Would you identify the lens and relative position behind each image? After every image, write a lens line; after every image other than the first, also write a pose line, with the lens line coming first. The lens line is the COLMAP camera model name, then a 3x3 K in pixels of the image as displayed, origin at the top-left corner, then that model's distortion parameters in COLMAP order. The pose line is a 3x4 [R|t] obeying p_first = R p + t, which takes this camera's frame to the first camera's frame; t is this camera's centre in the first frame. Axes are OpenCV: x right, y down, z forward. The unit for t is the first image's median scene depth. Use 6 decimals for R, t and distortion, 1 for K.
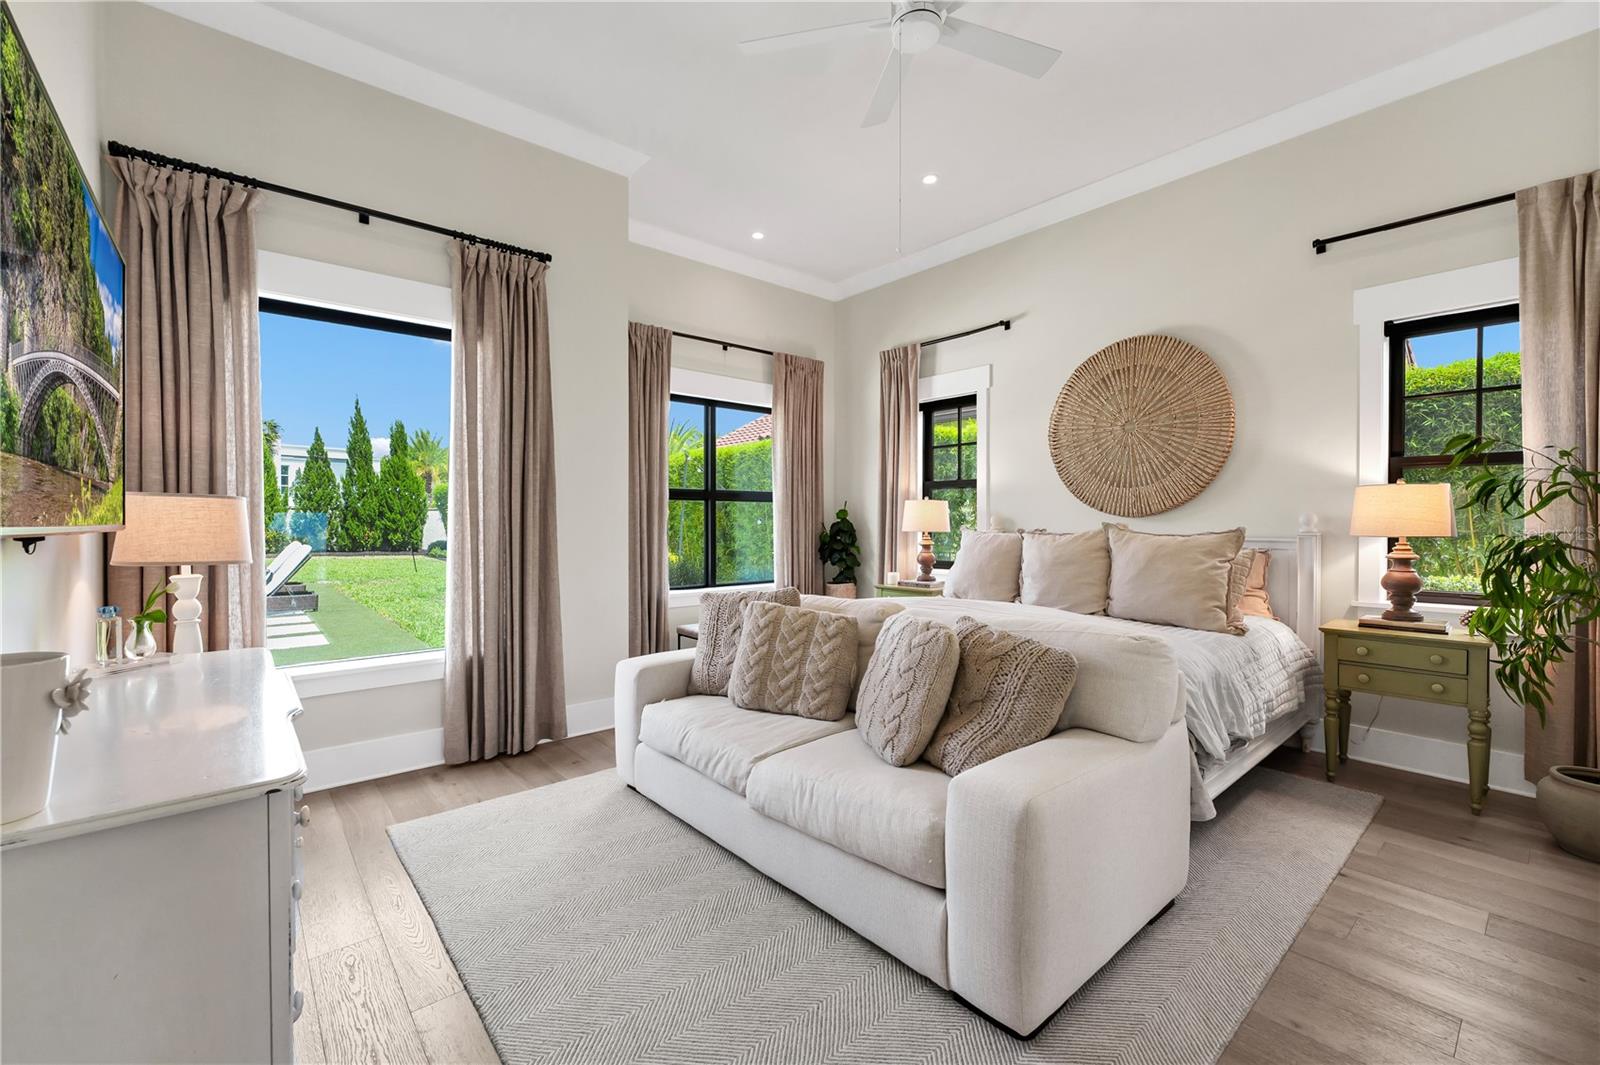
lens RADIAL K [[655.7, 0, 786.7], [0, 655.7, 526.5], [0, 0, 1]] dist [0.001222, -0.000086]
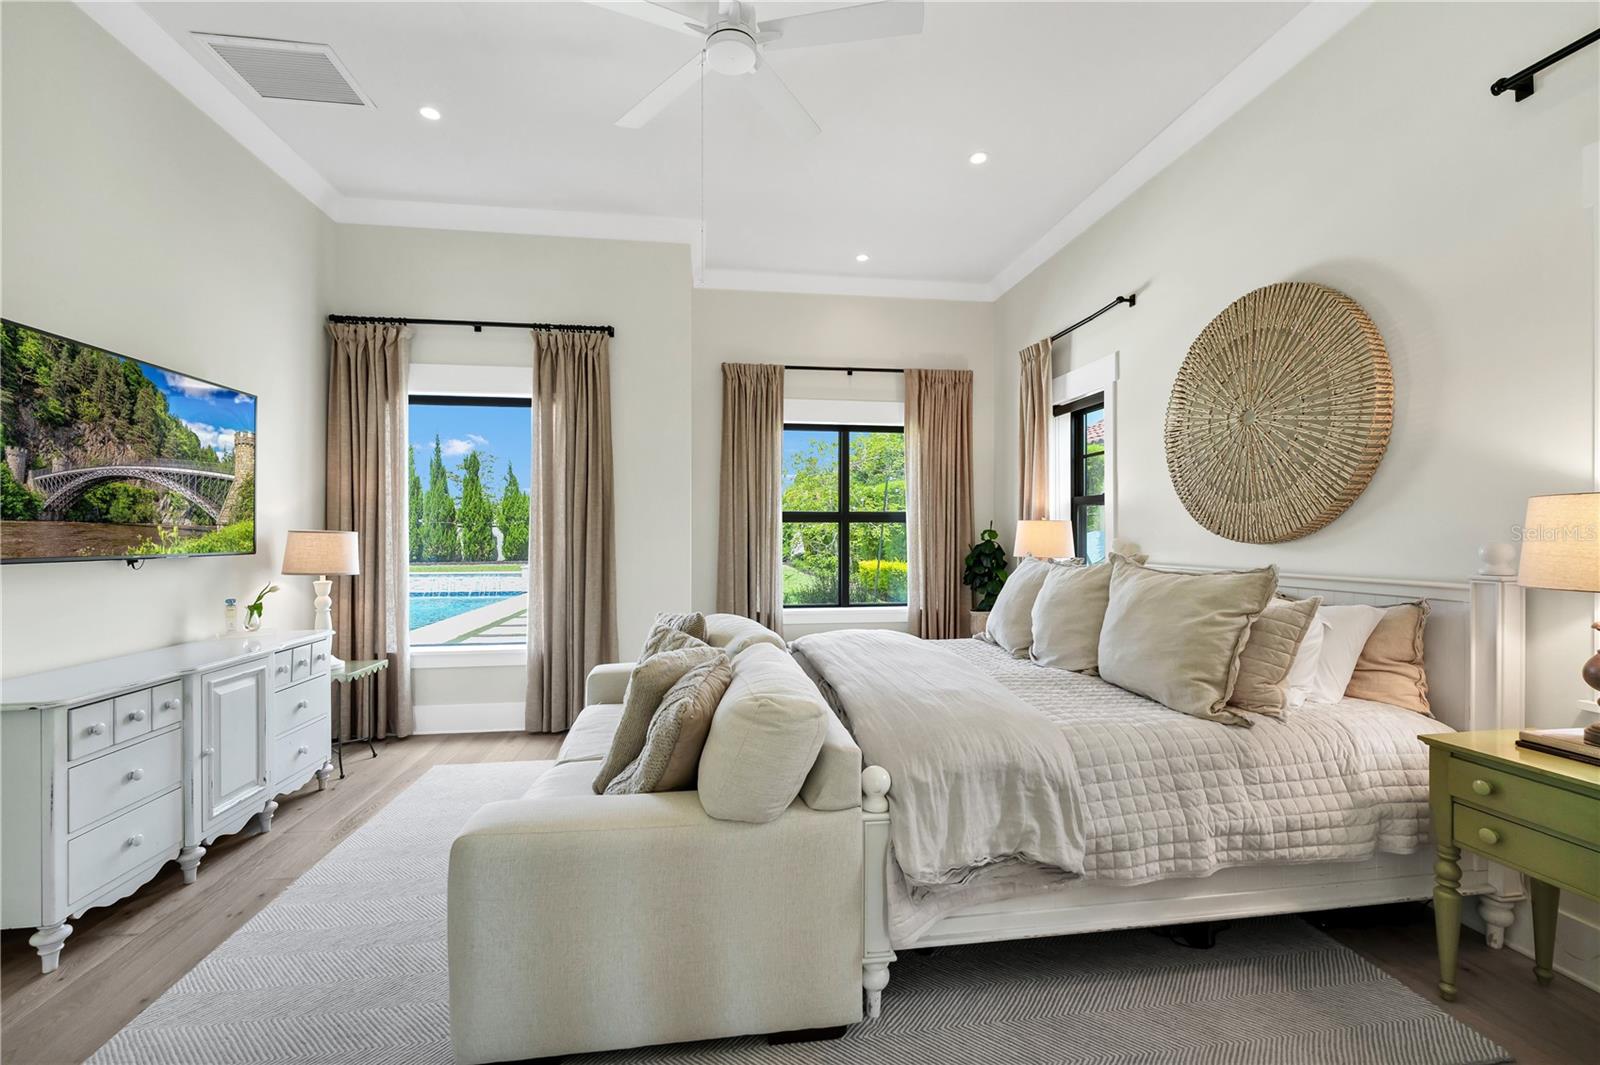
lens RADIAL K [[655.7, 0, 831.6], [0, 655.7, 526.9], [0, 0, 1]] dist [0.001222, -0.000086]
pose [[0.850118, -0.004955, -0.526569, 0.690663], [-0.005194, 0.999828, -0.017793, -0.023746], [0.526567, 0.017861, 0.849946, 0.205407]]
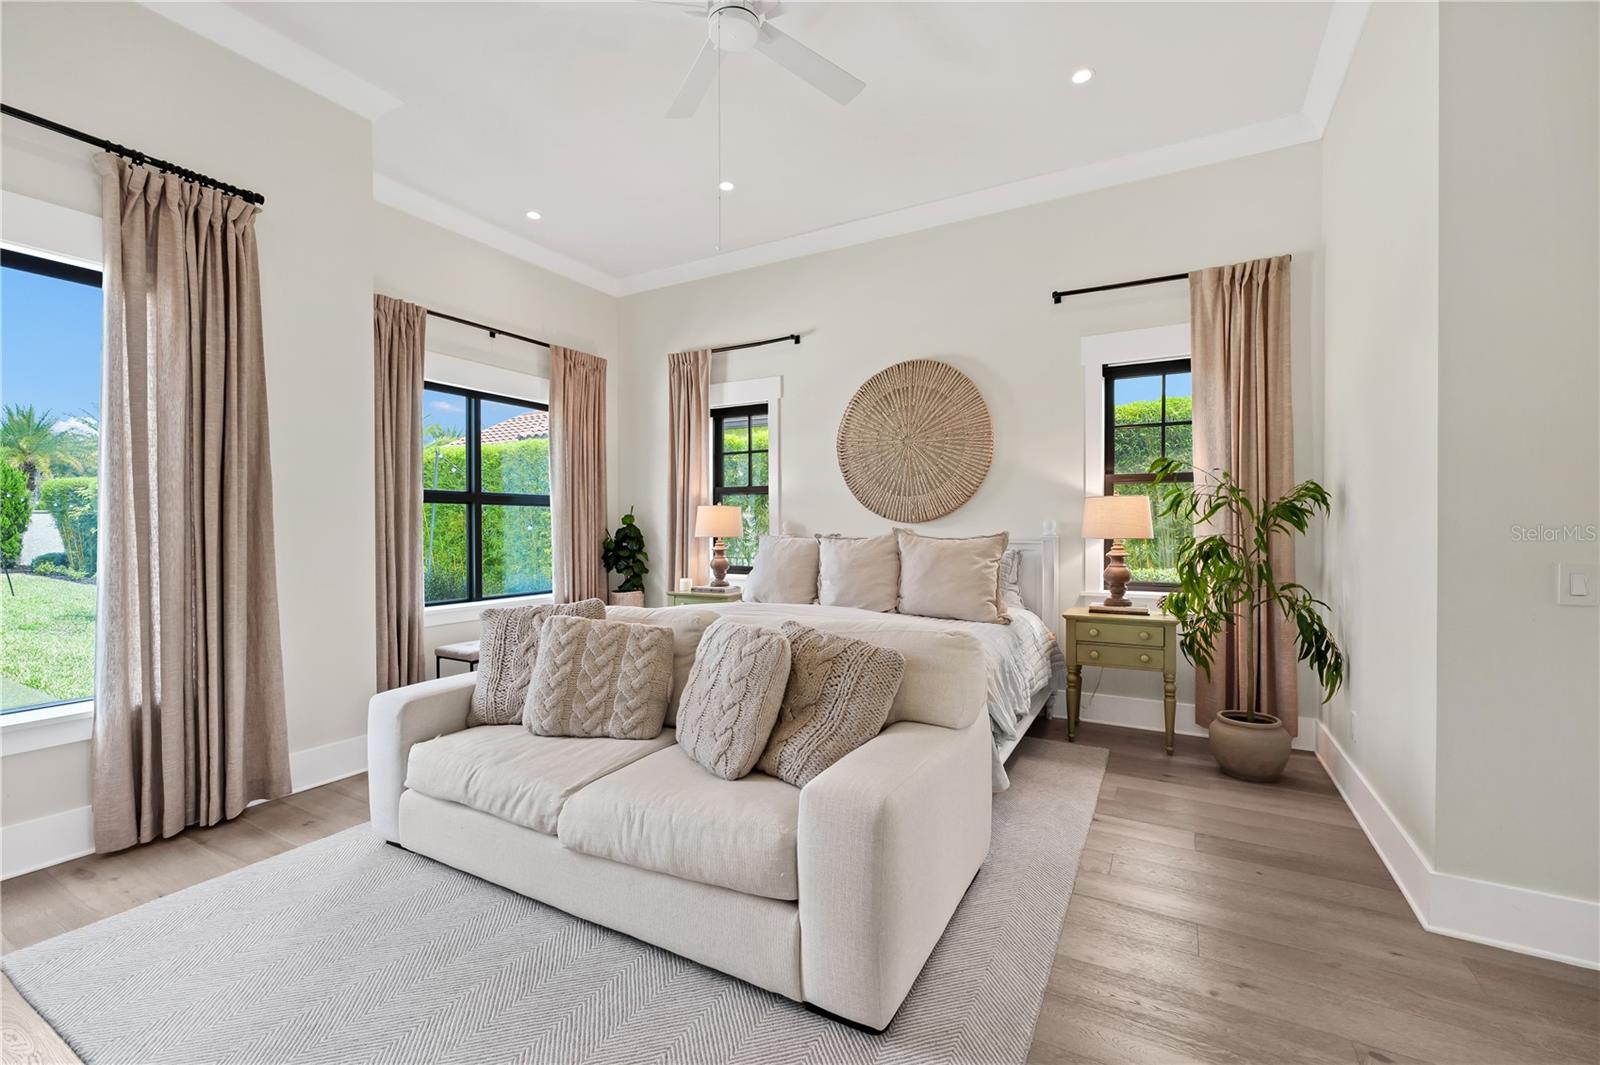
lens RADIAL K [[655.7, 0, 803.4], [0, 655.7, 533.6], [0, 0, 1]] dist [0.001222, -0.000086]
pose [[0.937619, -0.006039, 0.347611, -0.023496], [0.005223, 0.999981, 0.003284, -0.000461], [-0.347624, -0.001263, 0.937633, 0.019068]]
